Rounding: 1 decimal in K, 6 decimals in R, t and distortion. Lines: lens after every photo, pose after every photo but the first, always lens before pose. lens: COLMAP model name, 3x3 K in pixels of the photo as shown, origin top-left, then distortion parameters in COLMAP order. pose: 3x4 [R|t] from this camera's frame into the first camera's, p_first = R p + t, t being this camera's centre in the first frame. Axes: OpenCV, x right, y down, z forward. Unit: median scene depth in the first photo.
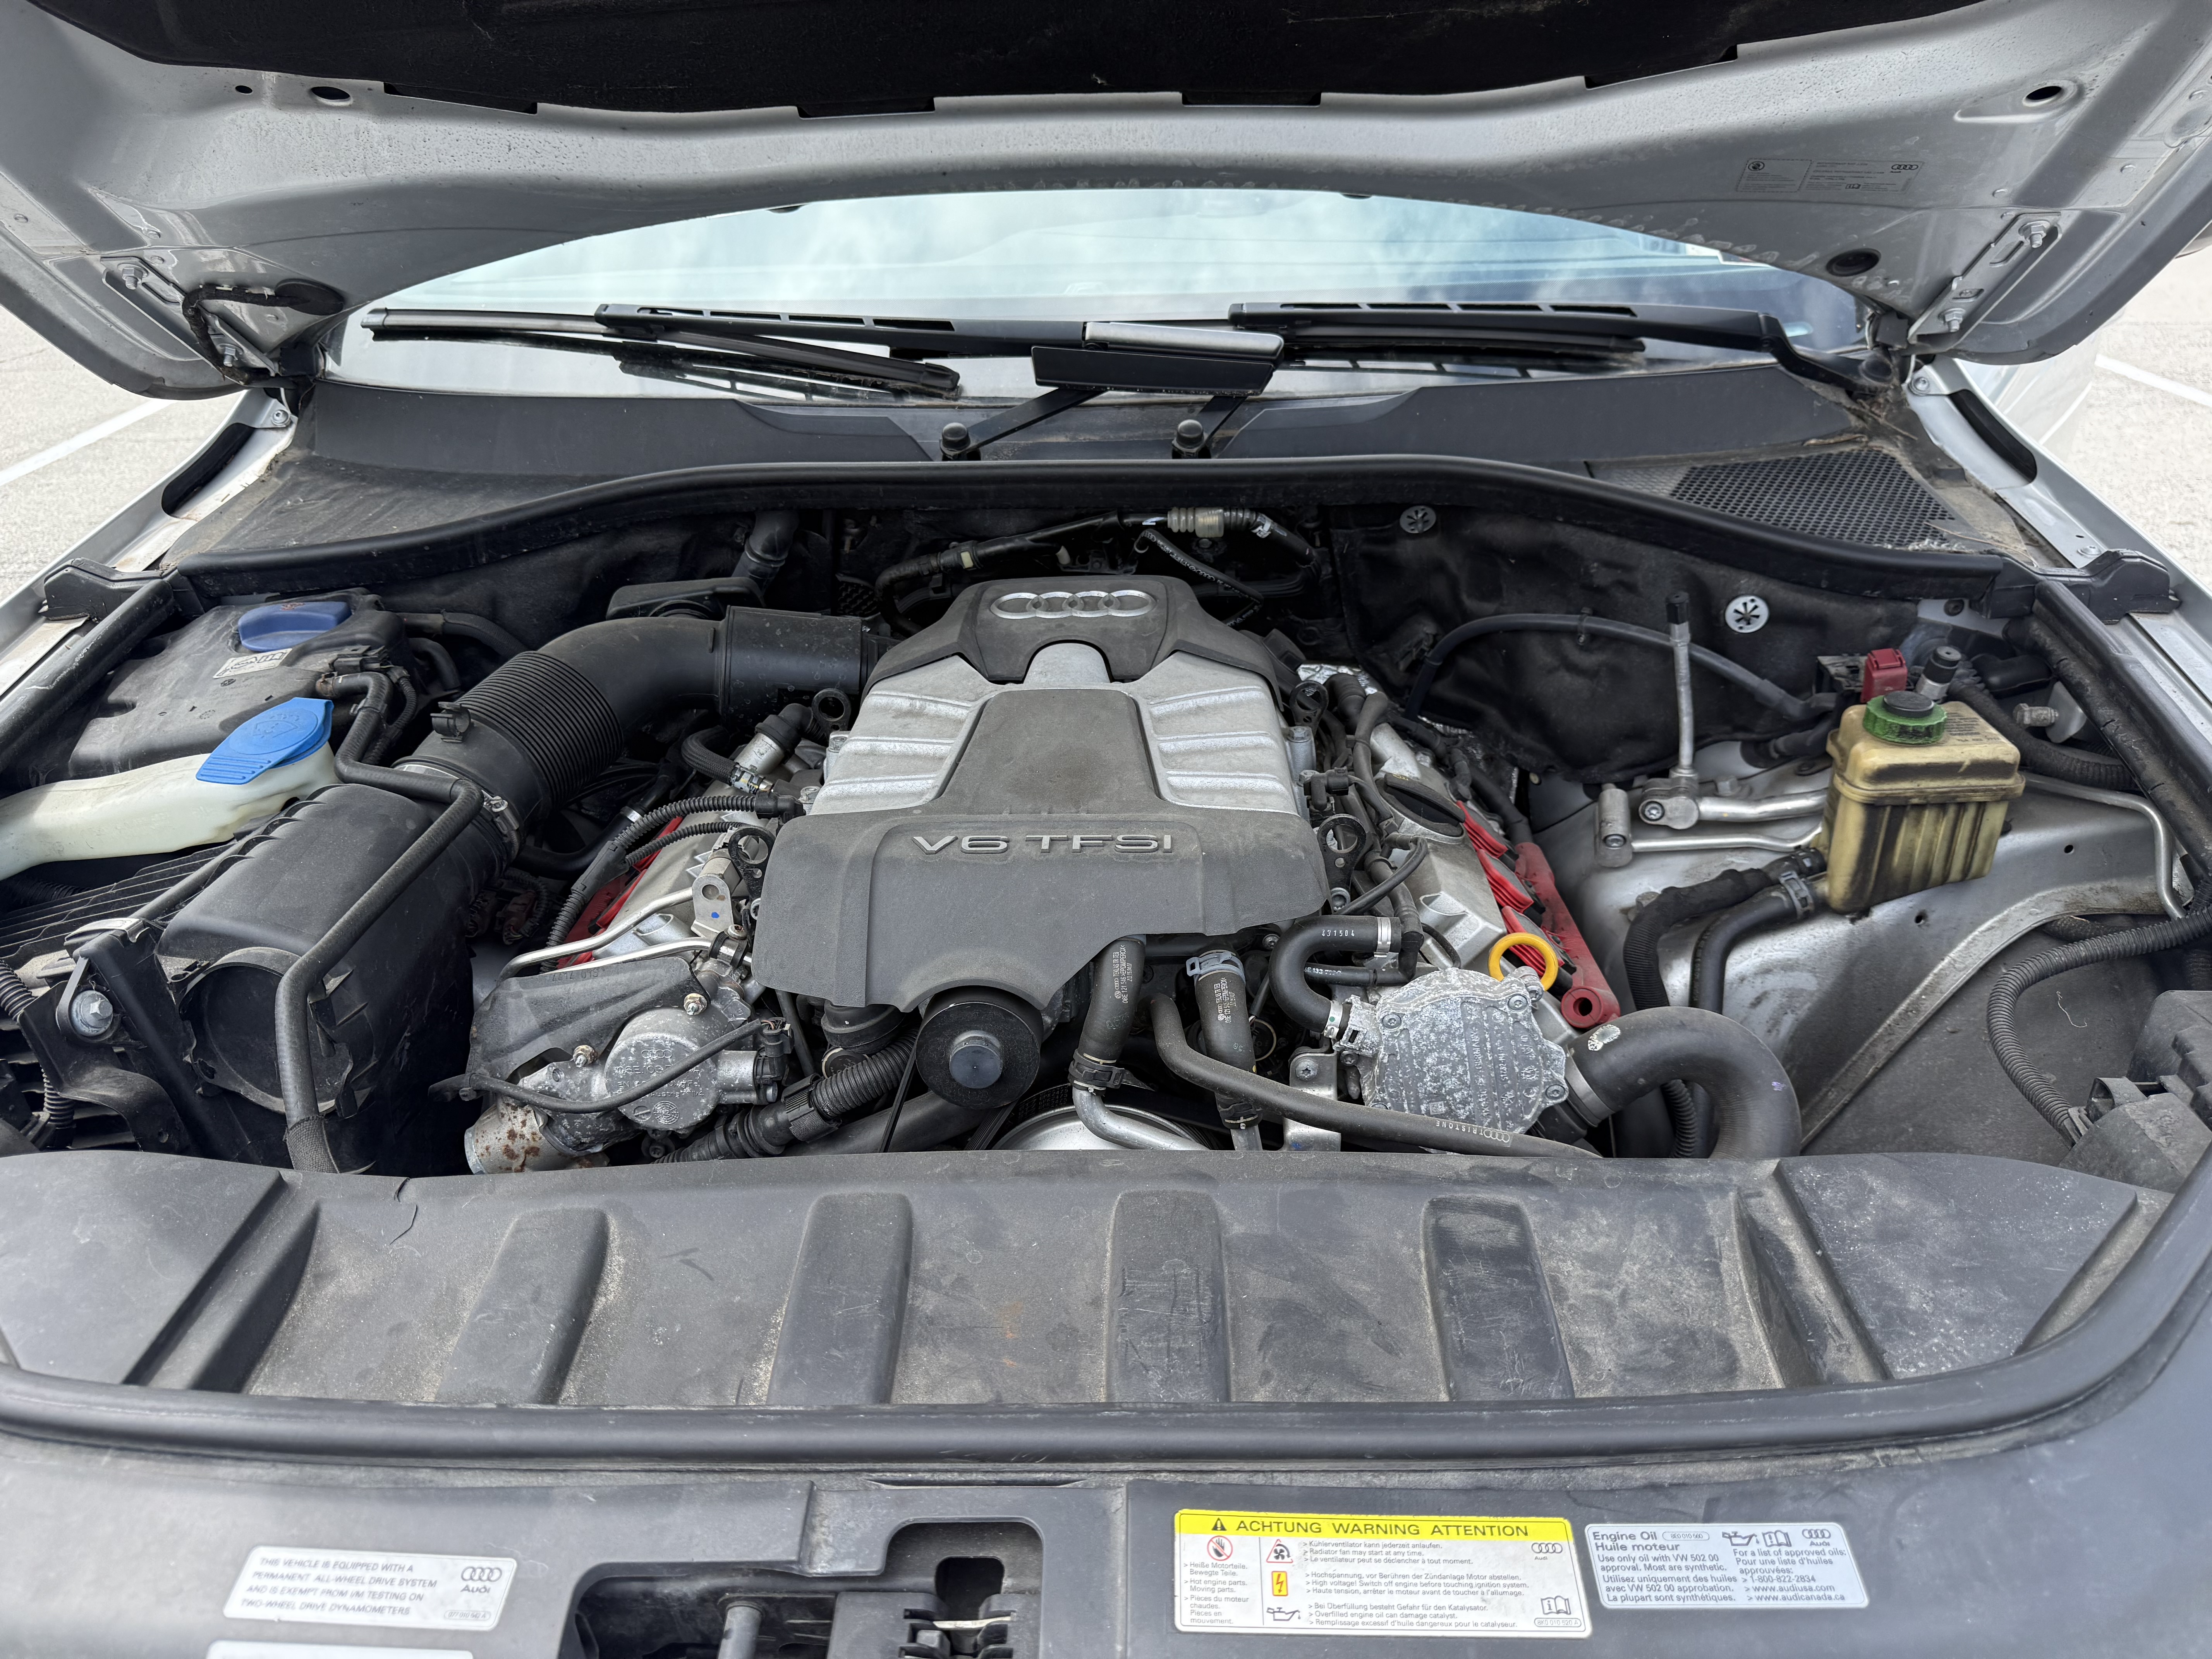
lens RADIAL K [[1540.5, 0, 1138.4], [0, 1540.5, 830.3], [0, 0, 1]] dist [0.056521, -0.086588]
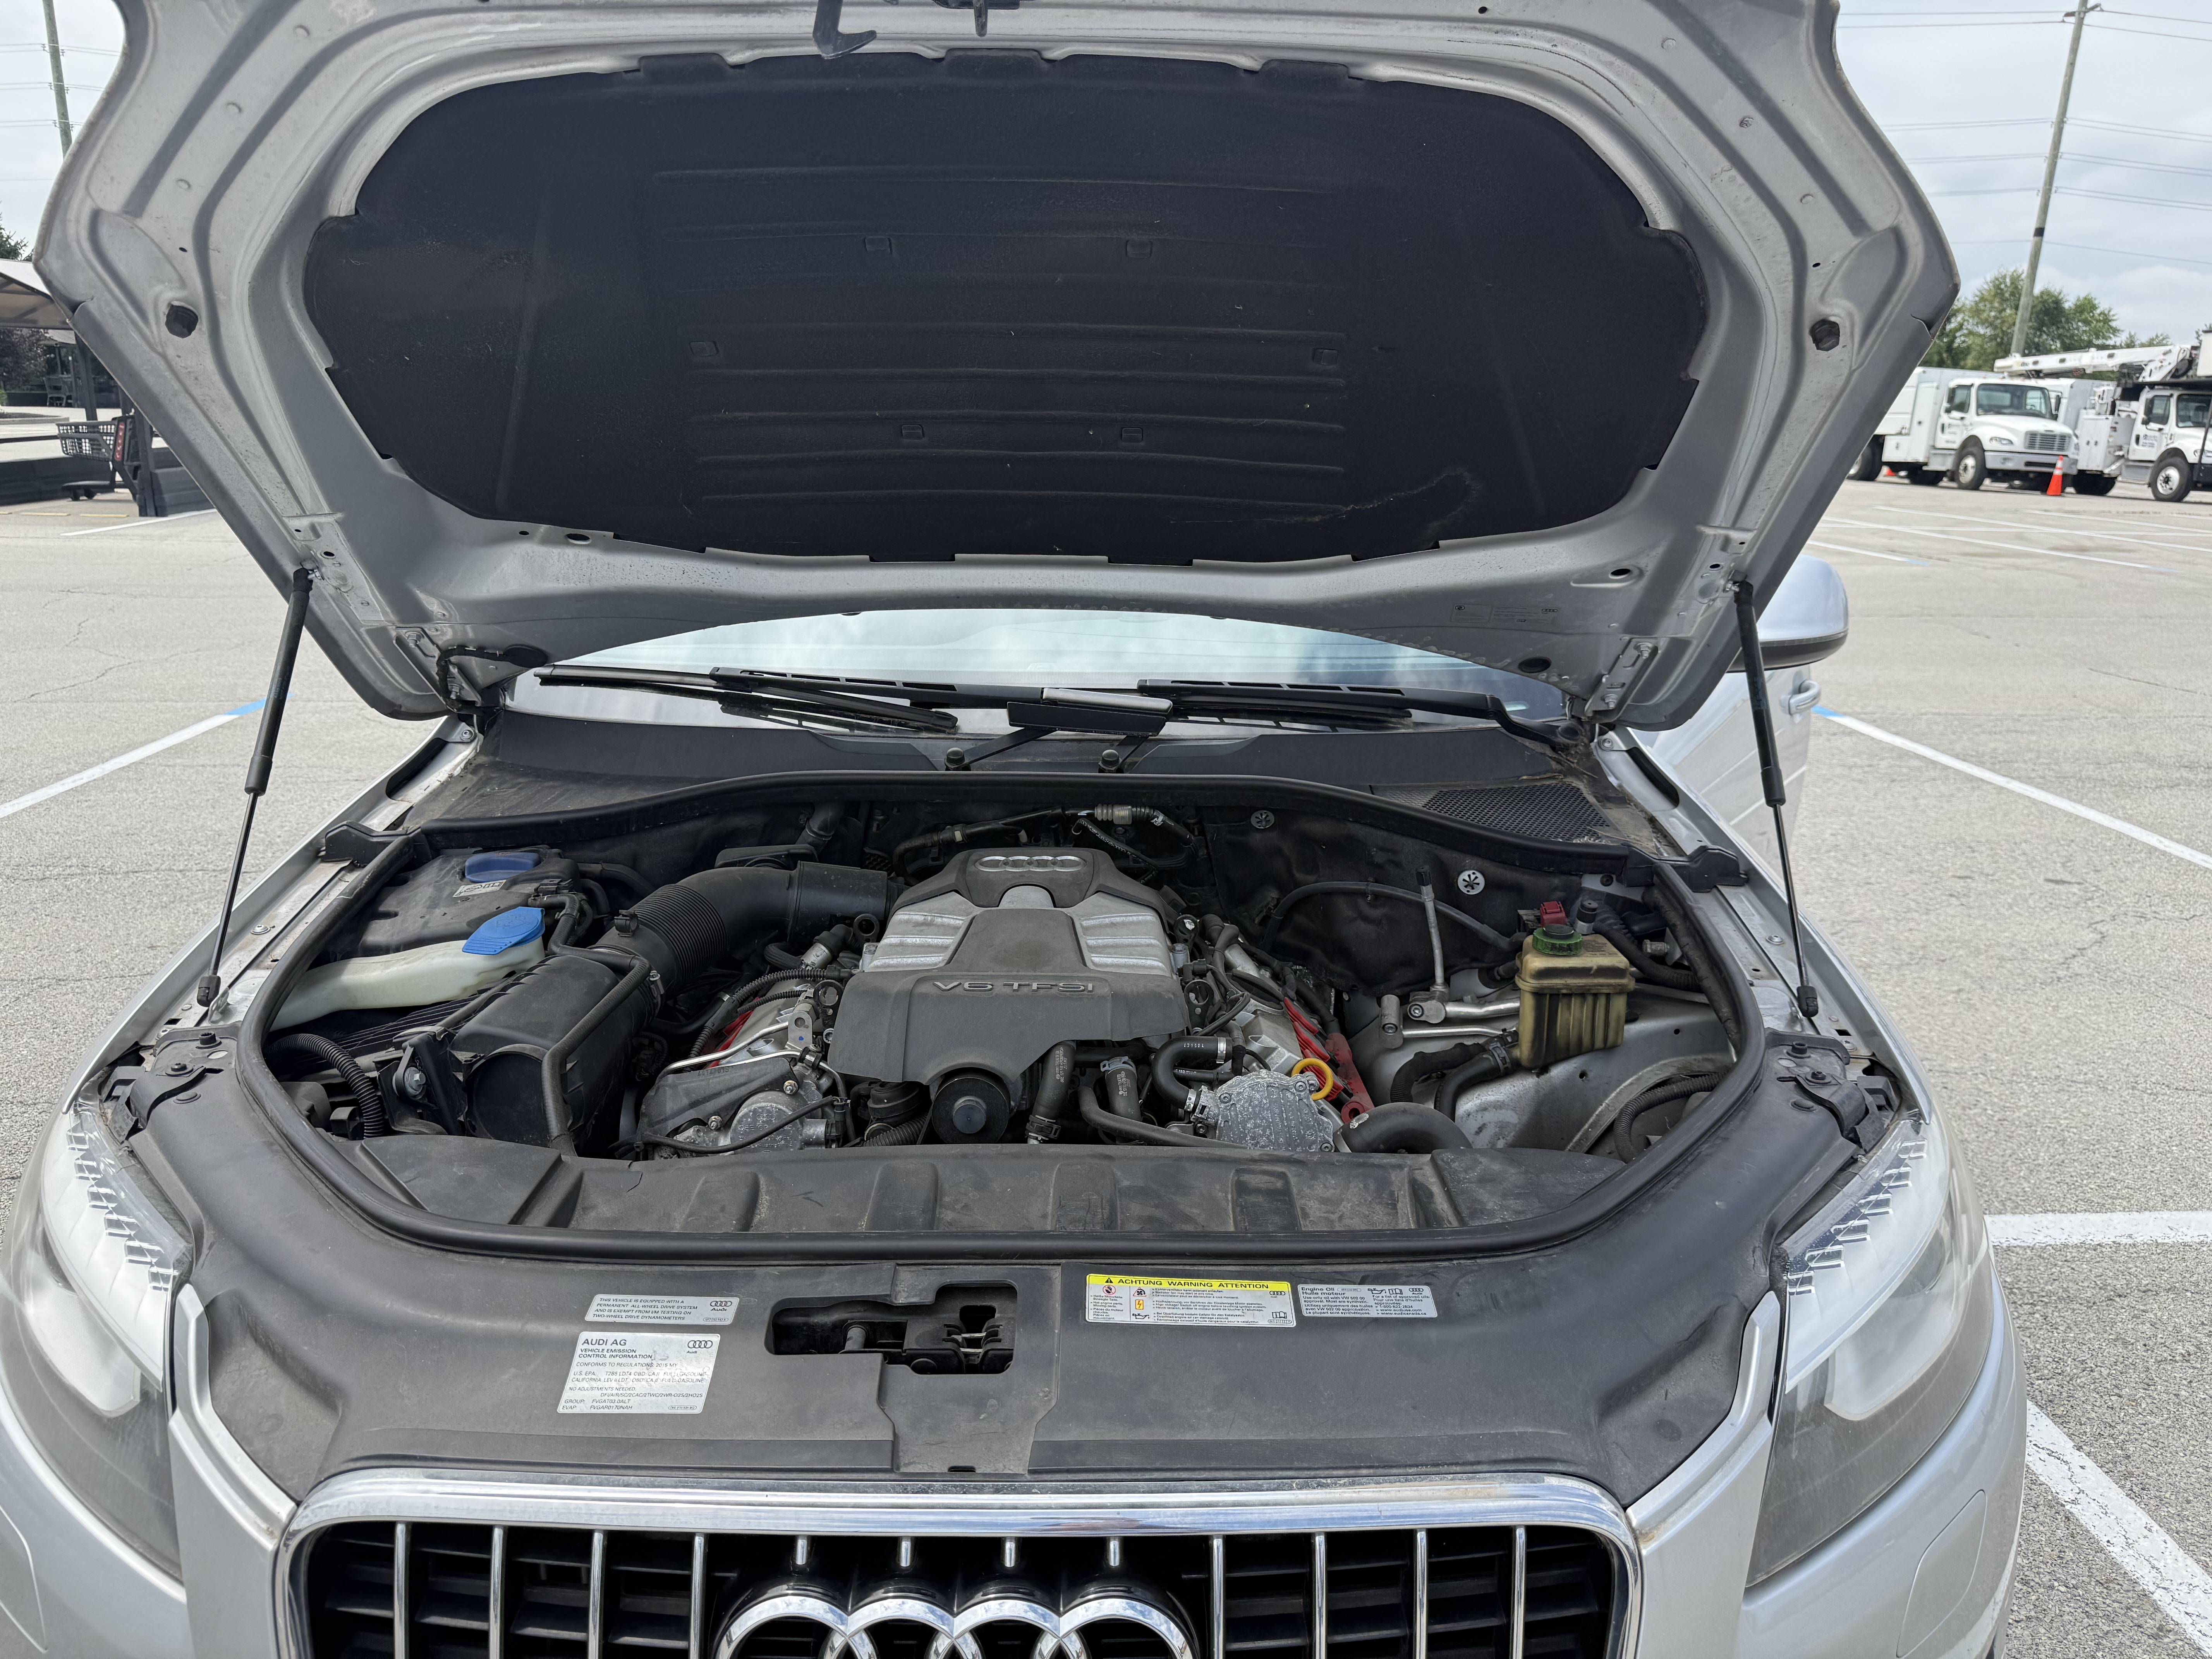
lens RADIAL K [[1540.5, 0, 1138.4], [0, 1540.5, 830.3], [0, 0, 1]] dist [0.056521, -0.086588]
pose [[0.998702, 0.024029, 0.044918, -0.005763], [-0.013298, 0.974162, -0.225459, 0.165884], [-0.049175, 0.224569, 0.973217, -0.496614]]
